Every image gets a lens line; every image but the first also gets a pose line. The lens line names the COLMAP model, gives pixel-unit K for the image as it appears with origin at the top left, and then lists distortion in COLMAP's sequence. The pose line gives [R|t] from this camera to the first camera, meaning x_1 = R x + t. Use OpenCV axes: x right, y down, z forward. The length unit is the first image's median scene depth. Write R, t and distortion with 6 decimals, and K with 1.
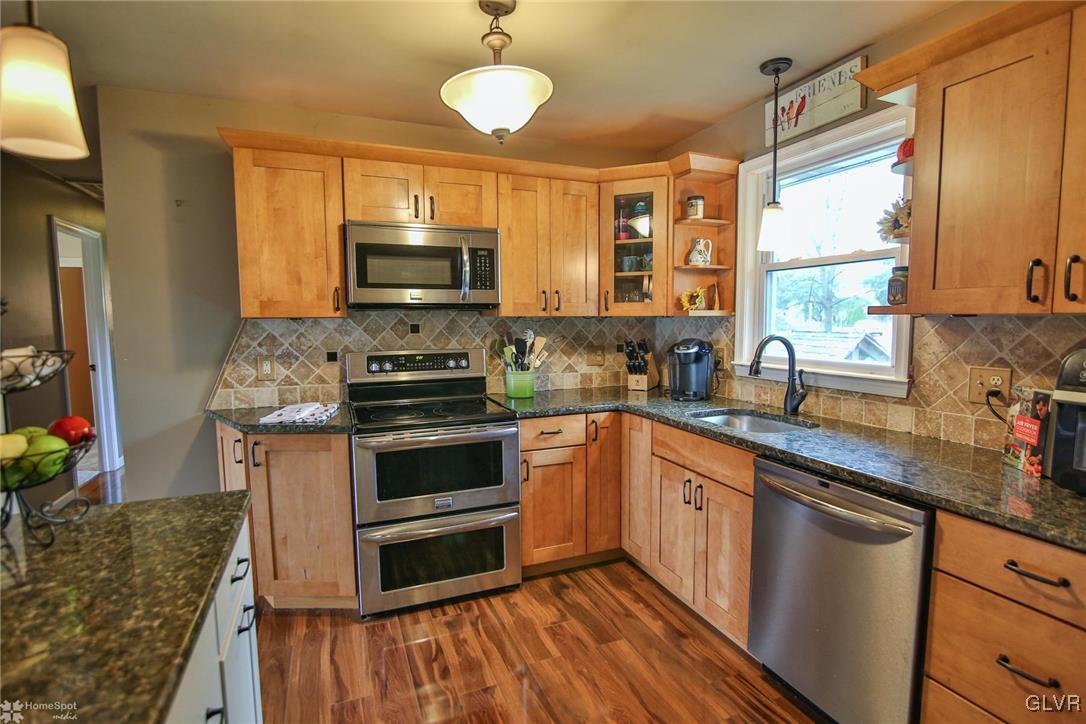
lens RADIAL K [[541.6, 0, 540.3], [0, 541.6, 366.0], [0, 0, 1]] dist [-0.019844, 0.000392]
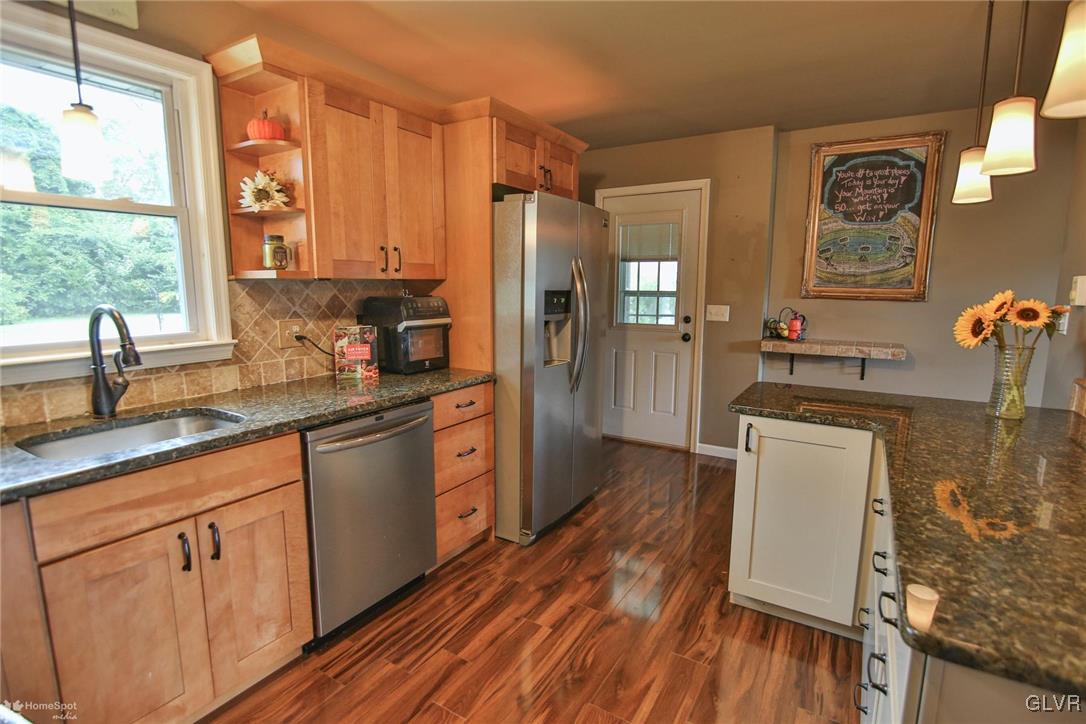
lens RADIAL K [[523.3, 0, 551.4], [0, 523.3, 365.1], [0, 0, 1]] dist [-0.018457, 0.000947]
pose [[-0.608868, -0.118055, 0.784438, -0.376203], [0.071875, 0.976587, 0.202761, -0.066050], [-0.790009, 0.179836, -0.586127, 0.820303]]
